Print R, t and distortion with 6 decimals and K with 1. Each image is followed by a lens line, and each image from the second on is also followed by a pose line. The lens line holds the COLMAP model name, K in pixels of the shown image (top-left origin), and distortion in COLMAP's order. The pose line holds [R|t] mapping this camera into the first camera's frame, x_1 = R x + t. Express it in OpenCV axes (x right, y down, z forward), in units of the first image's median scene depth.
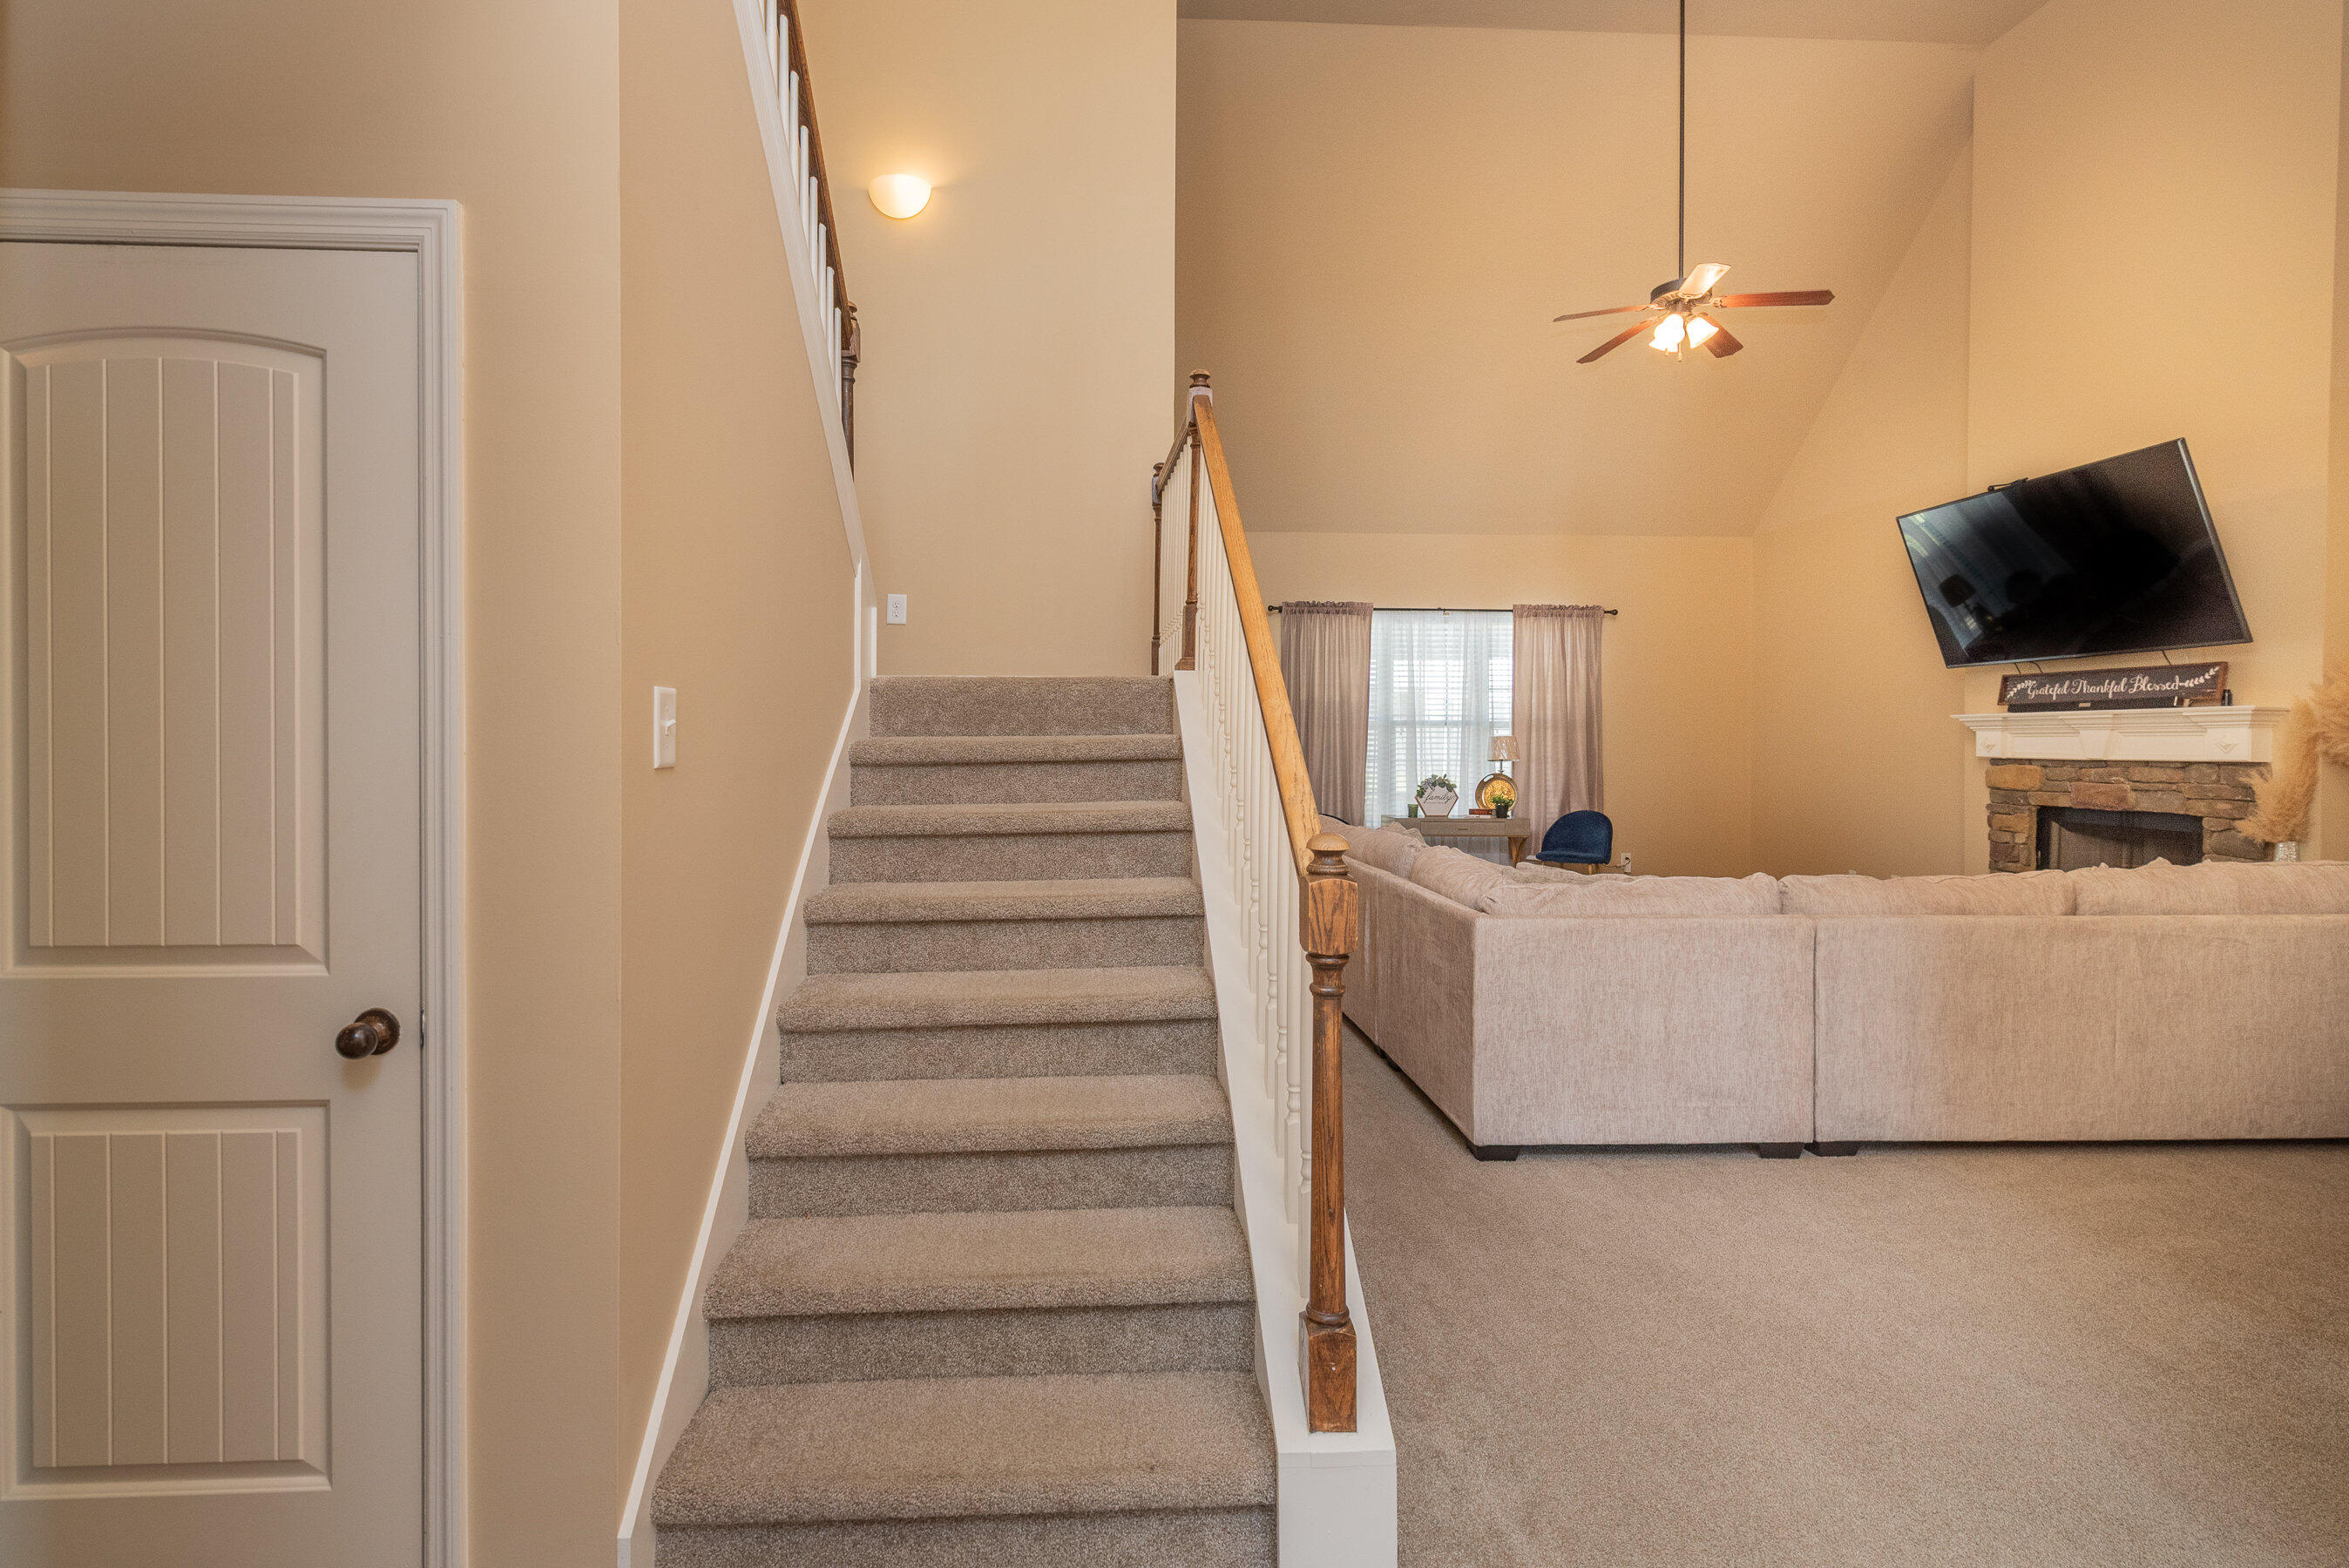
lens RADIAL K [[1068.7, 0, 1162.2], [0, 1068.7, 758.7], [0, 0, 1]] dist [0.000387, 0.000034]
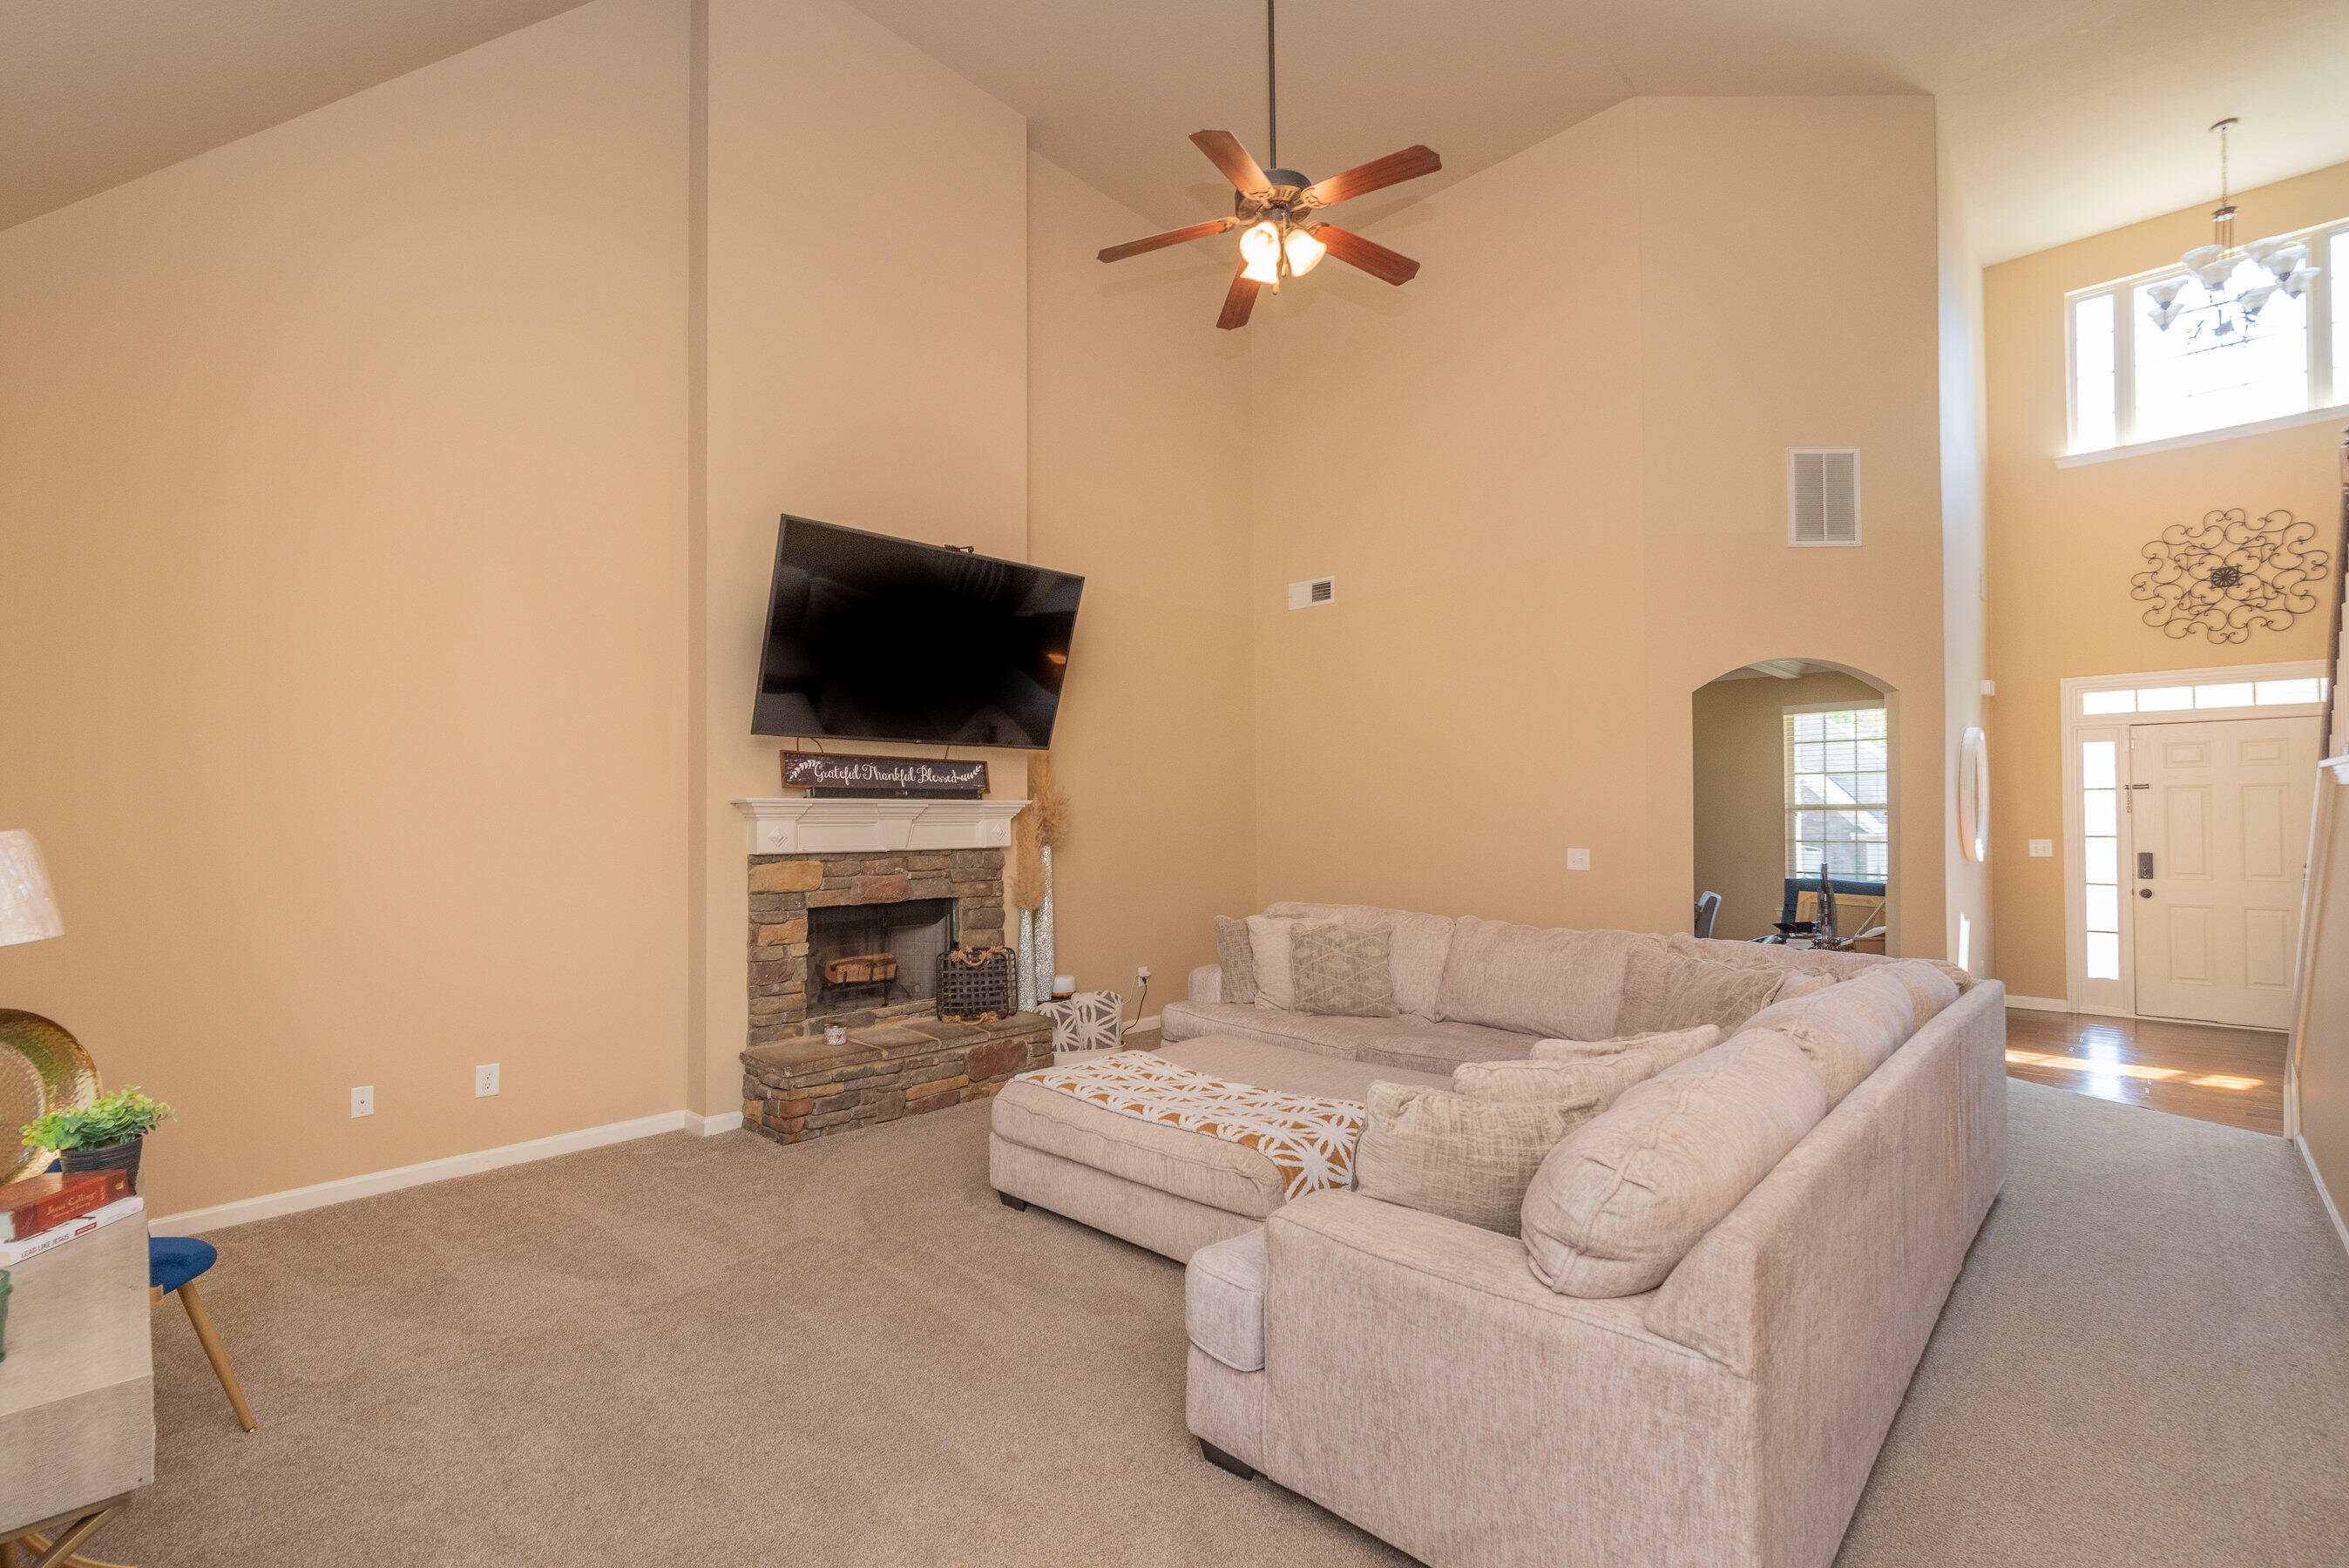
lens RADIAL K [[1011.9, 0, 1183.6], [0, 1011.9, 797.7], [0, 0, 1]] dist [0.000801, 0.000441]
pose [[-0.662800, 0.006858, 0.748765, 0.023689], [0.008790, 0.999960, -0.001378, -0.042072], [-0.748745, 0.005668, -0.662834, 1.382037]]
